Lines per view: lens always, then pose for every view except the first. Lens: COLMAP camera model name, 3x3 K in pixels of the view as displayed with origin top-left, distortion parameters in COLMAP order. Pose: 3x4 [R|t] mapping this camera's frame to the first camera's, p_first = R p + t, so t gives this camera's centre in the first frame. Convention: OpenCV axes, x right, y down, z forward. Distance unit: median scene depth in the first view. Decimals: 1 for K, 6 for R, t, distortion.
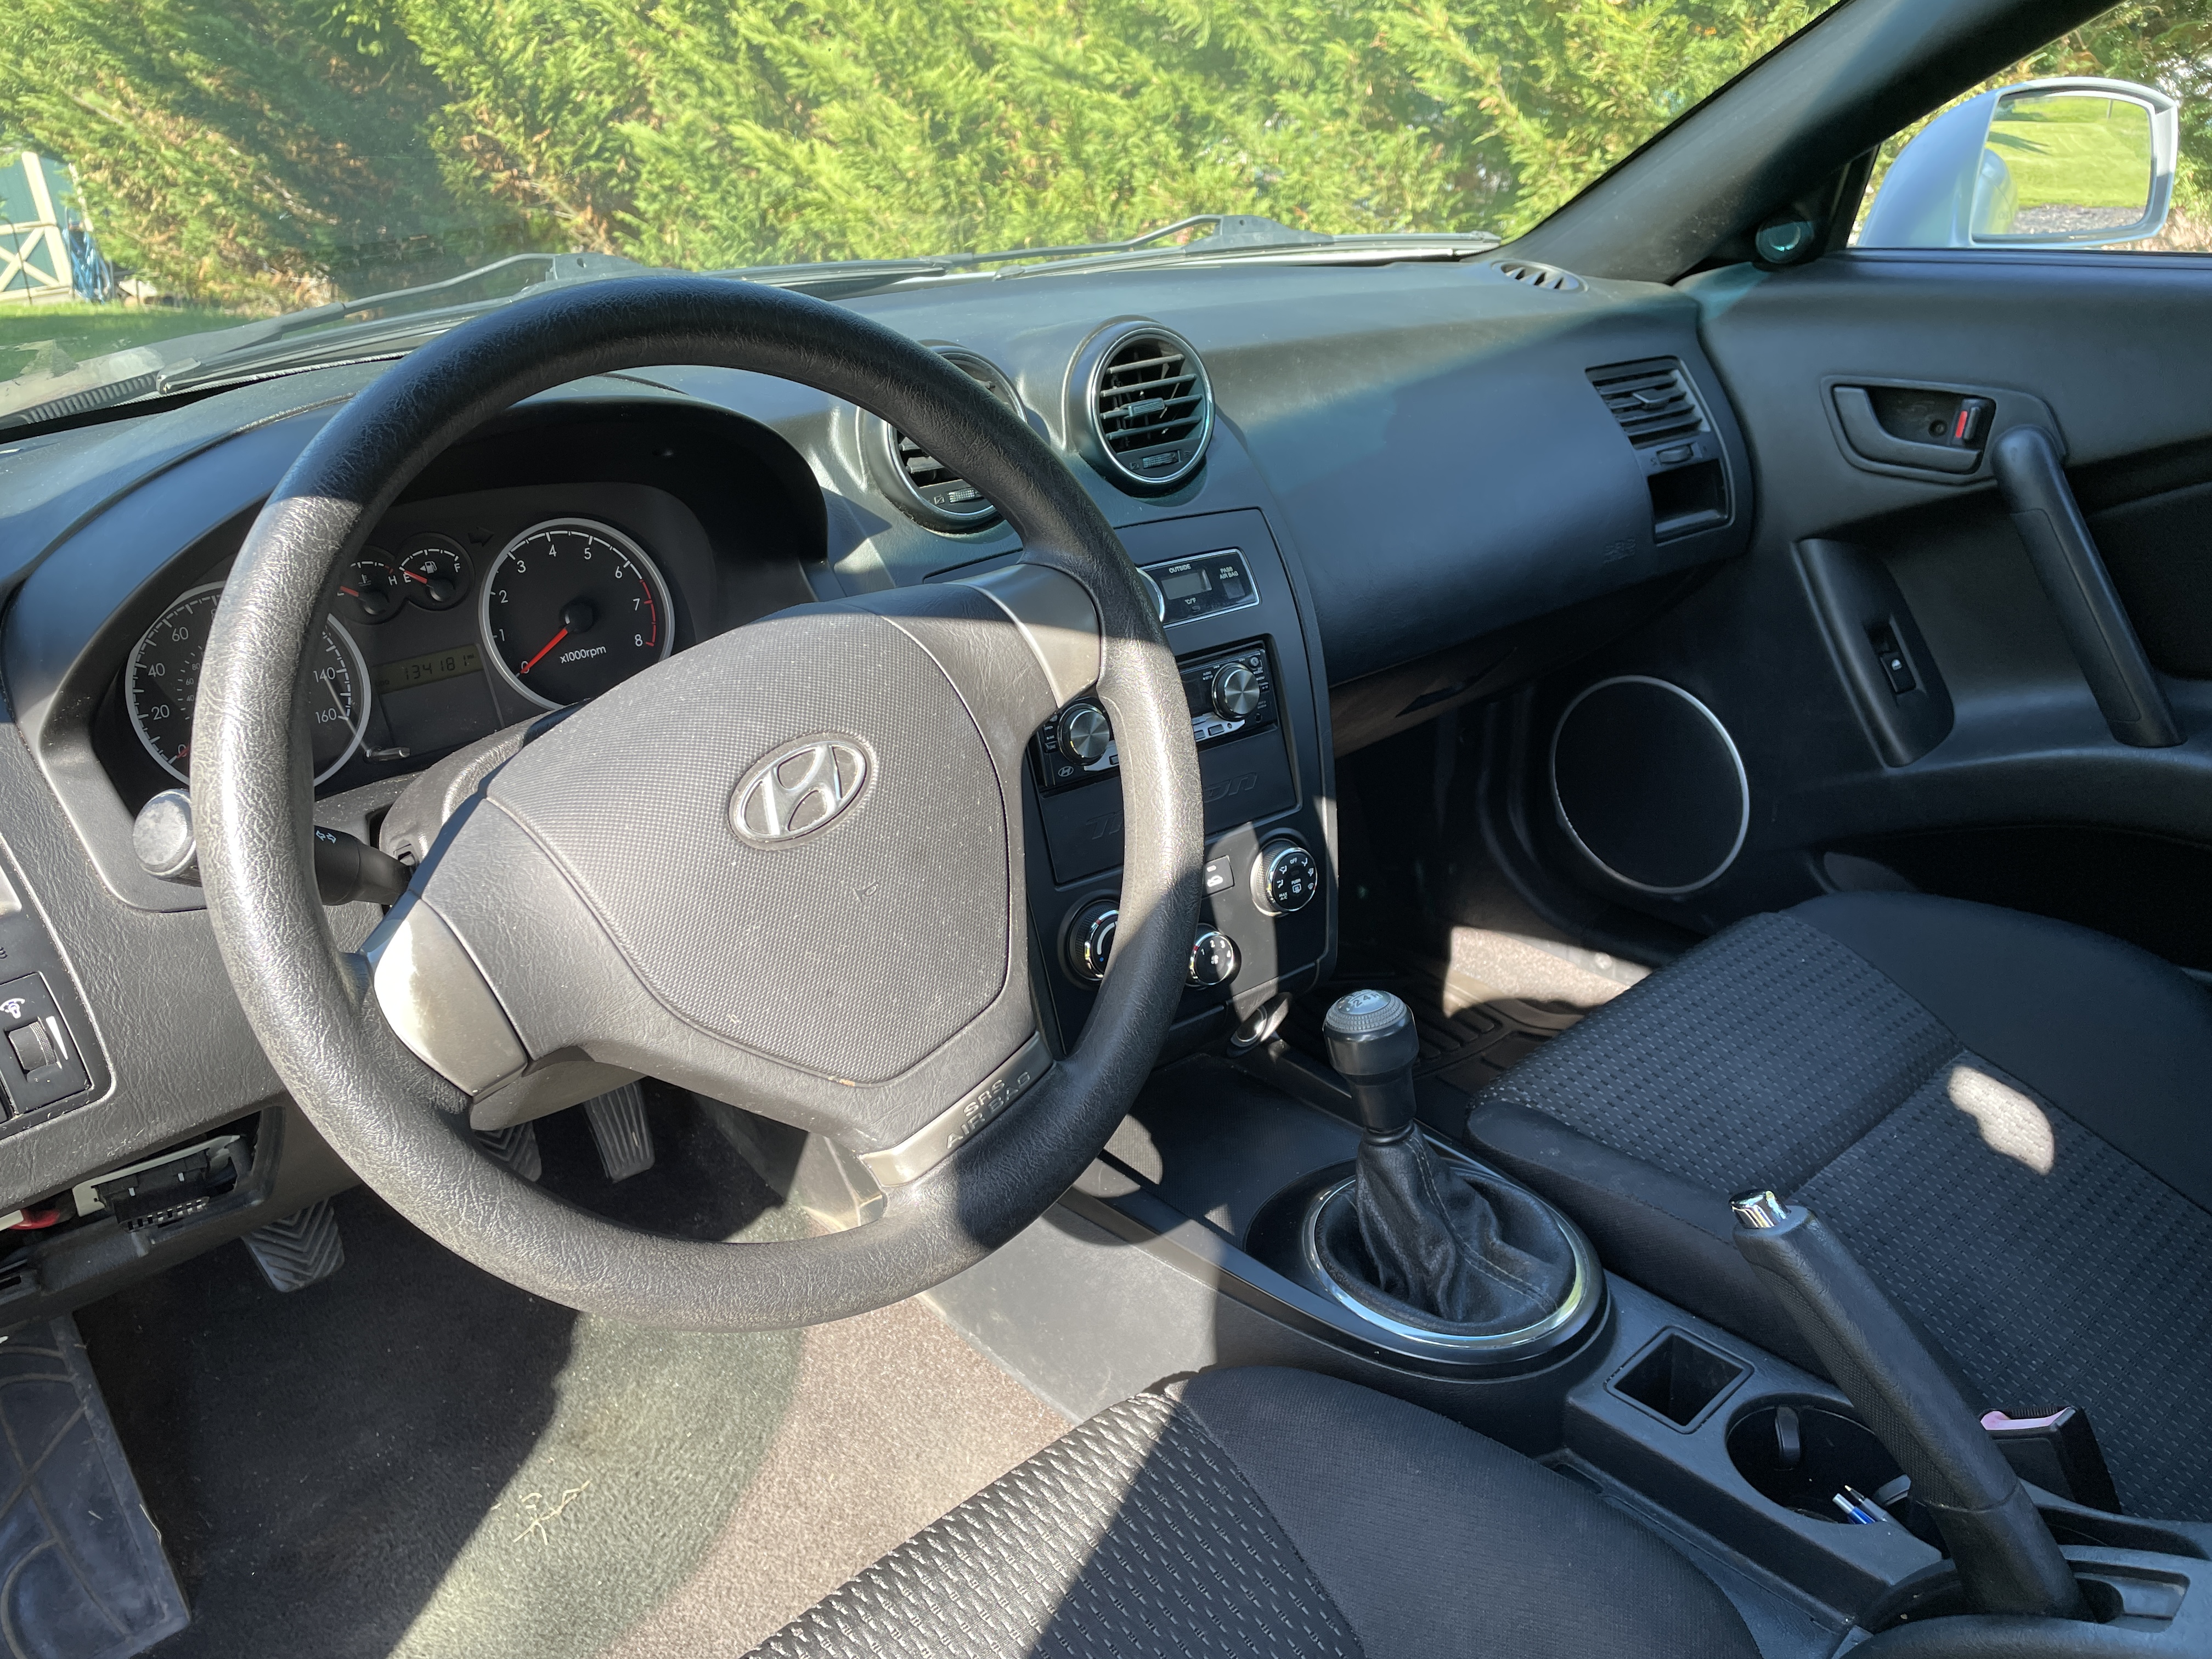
lens RADIAL K [[1693.3, 0, 1093.7], [0, 1693.3, 845.1], [0, 0, 1]] dist [0.034886, -0.057544]
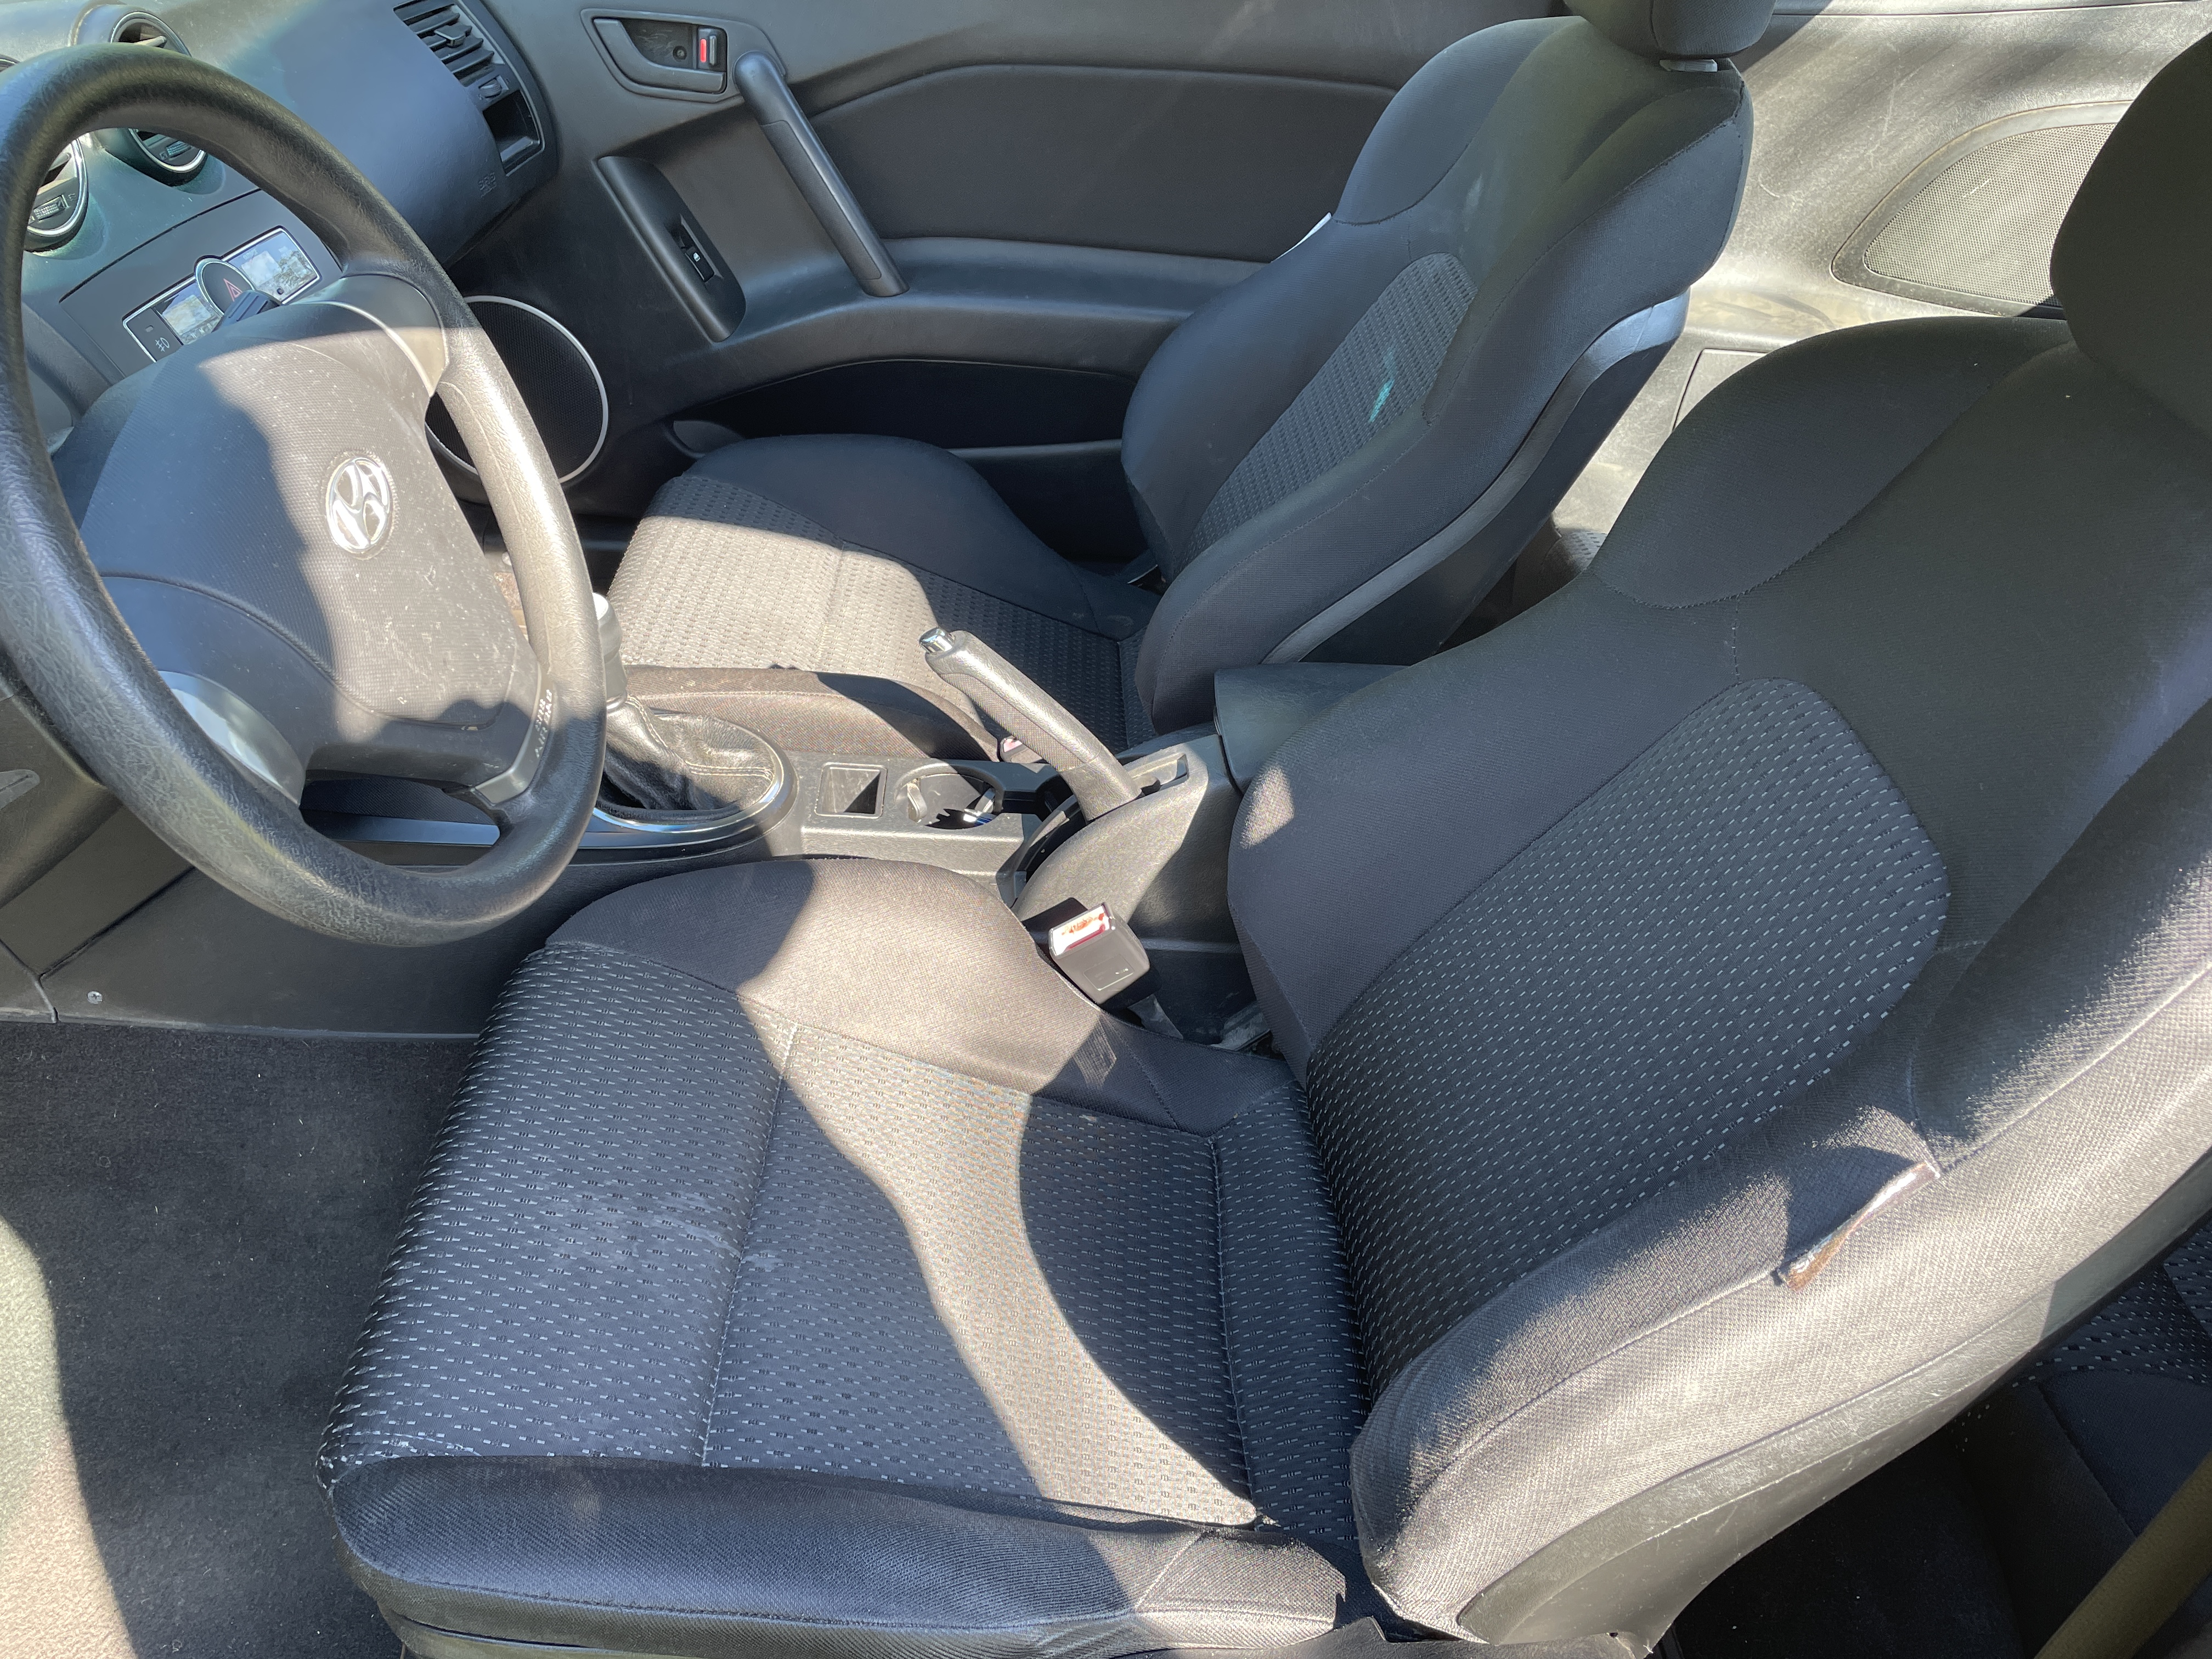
lens RADIAL K [[1693.3, 0, 1106.7], [0, 1693.3, 821.8], [0, 0, 1]] dist [0.034886, -0.057544]
pose [[0.648583, -0.352736, 0.674476, -0.337849], [0.196184, 0.933665, 0.299634, -0.036975], [-0.735427, -0.062016, 0.674760, -0.088740]]
